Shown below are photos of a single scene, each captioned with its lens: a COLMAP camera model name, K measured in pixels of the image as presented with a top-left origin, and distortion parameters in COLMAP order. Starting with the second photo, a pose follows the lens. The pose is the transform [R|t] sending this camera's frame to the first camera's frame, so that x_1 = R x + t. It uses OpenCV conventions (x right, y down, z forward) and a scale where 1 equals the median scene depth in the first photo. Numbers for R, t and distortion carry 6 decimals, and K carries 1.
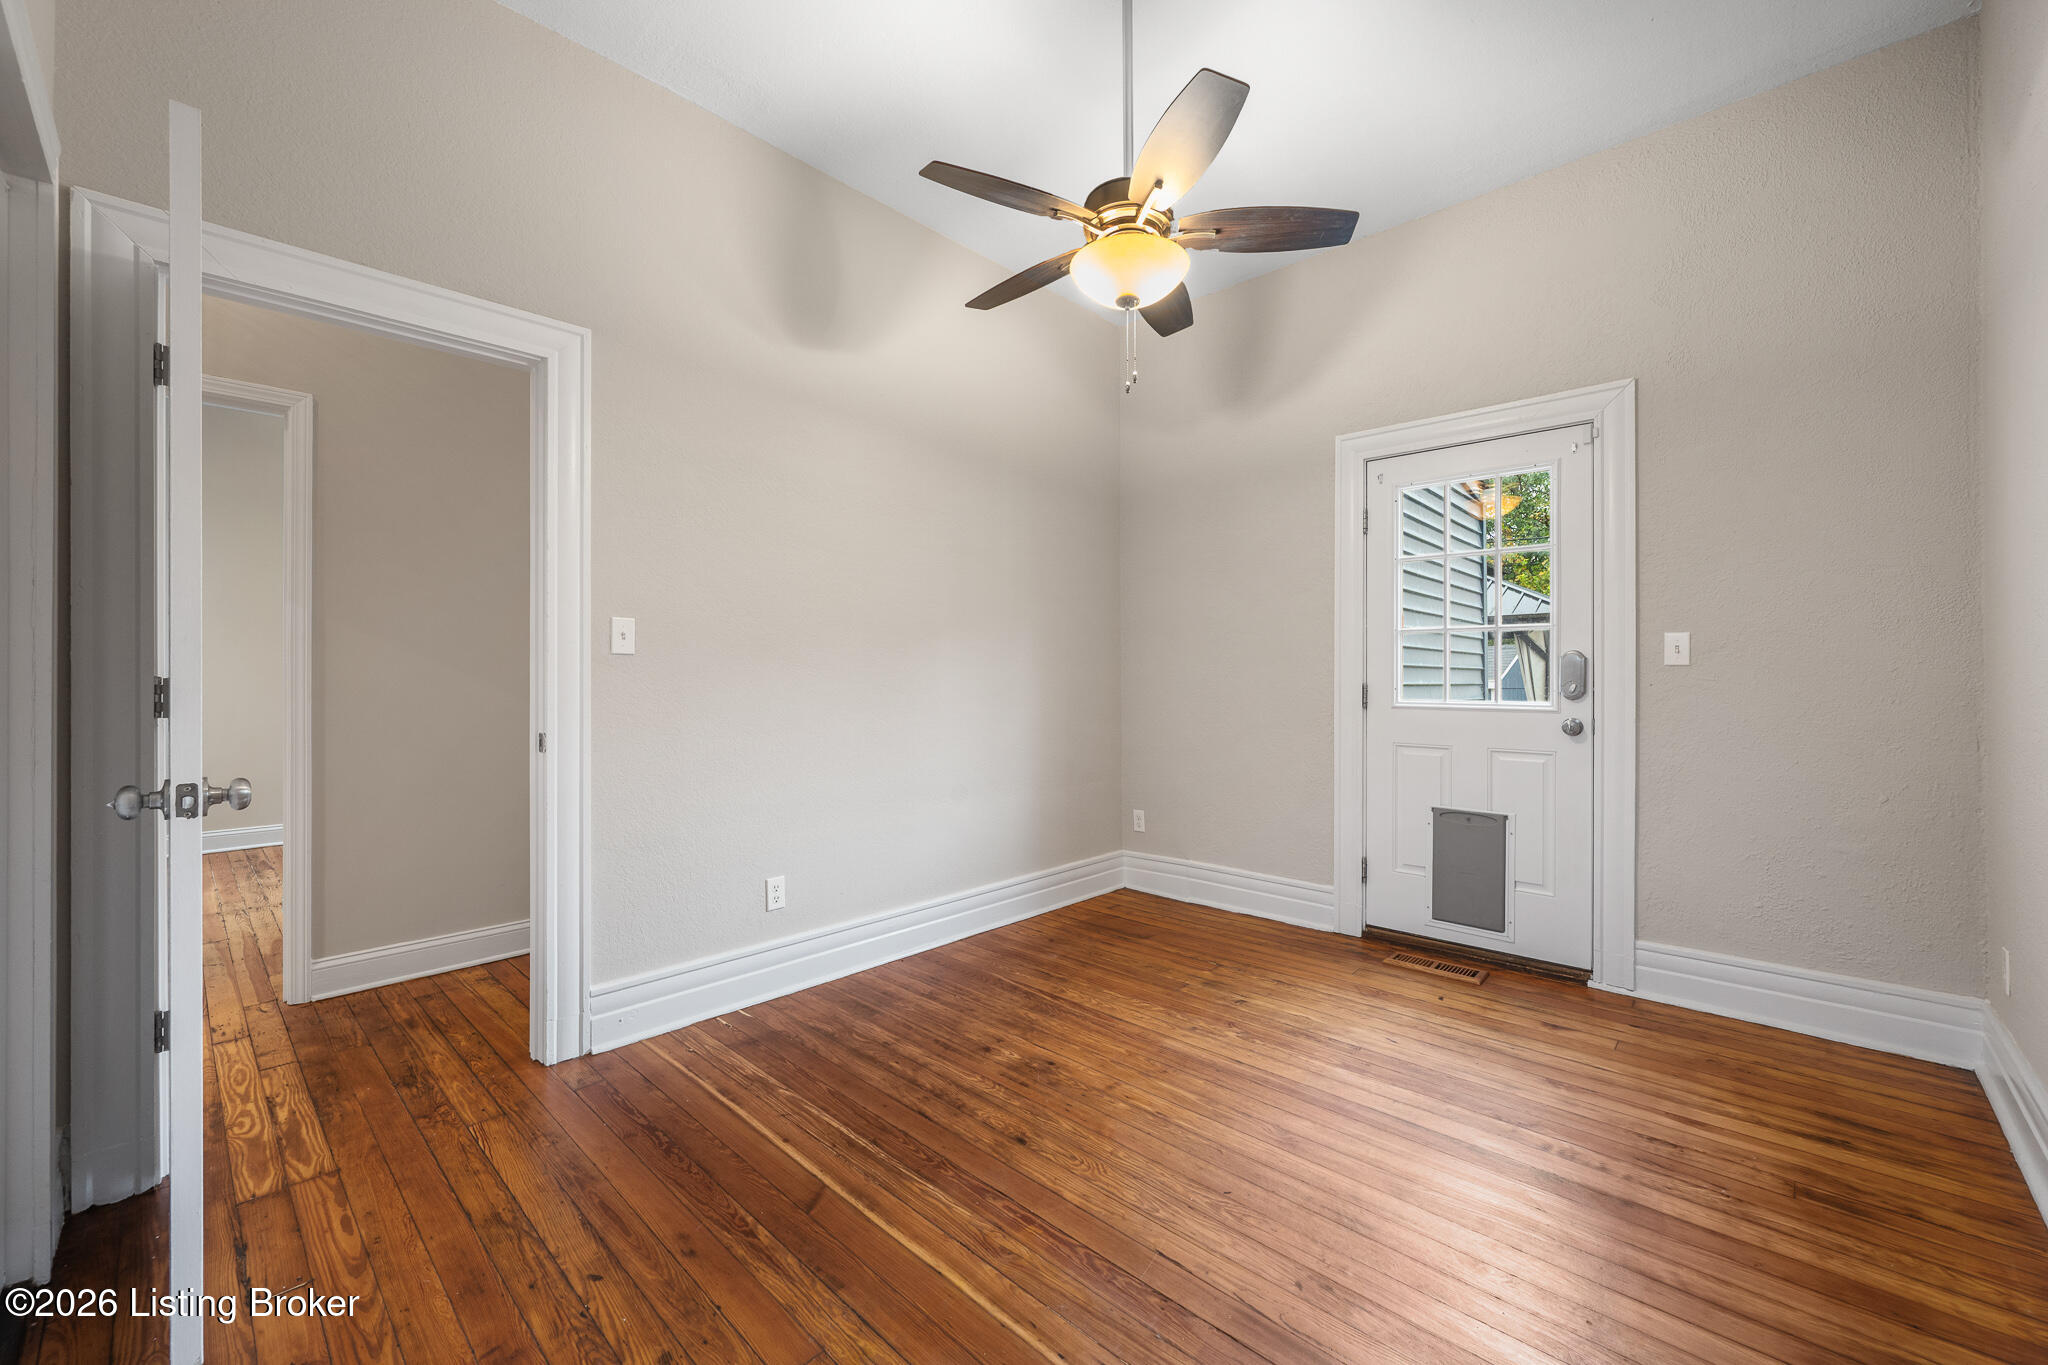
lens RADIAL K [[801.0, 0, 1026.3], [0, 801.0, 676.2], [0, 0, 1]] dist [-0.002706, 0.000219]
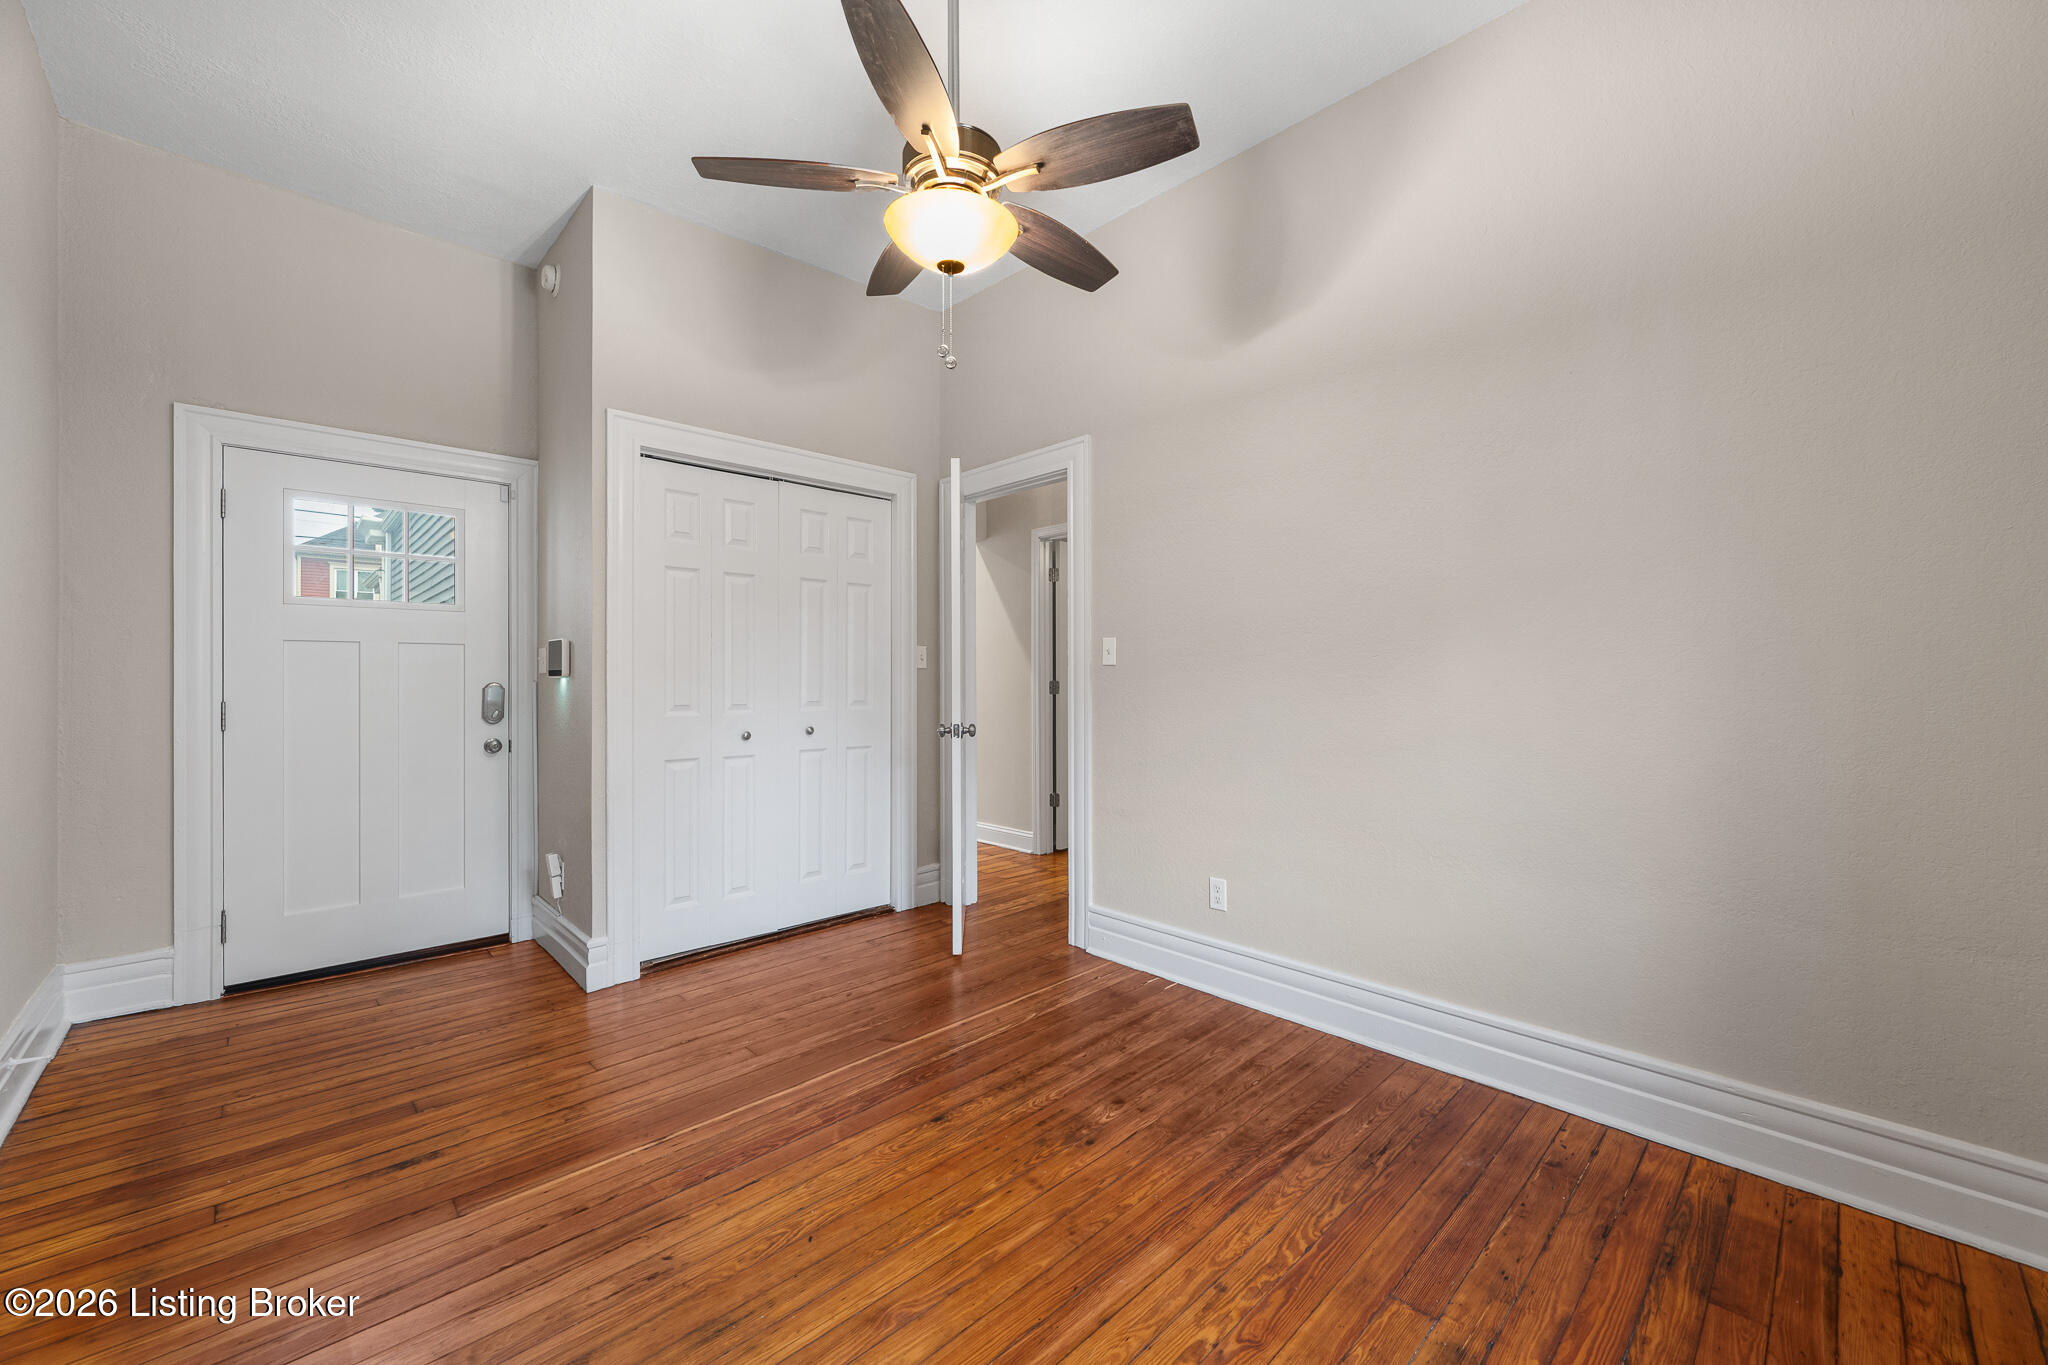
lens RADIAL K [[801.0, 0, 1021.7], [0, 801.0, 676.8], [0, 0, 1]] dist [-0.002706, 0.000219]
pose [[-0.042305, 0.003118, -0.999100, 0.841154], [-0.001227, 0.999994, 0.003173, -0.012835], [0.999104, 0.001360, -0.042300, 0.919265]]
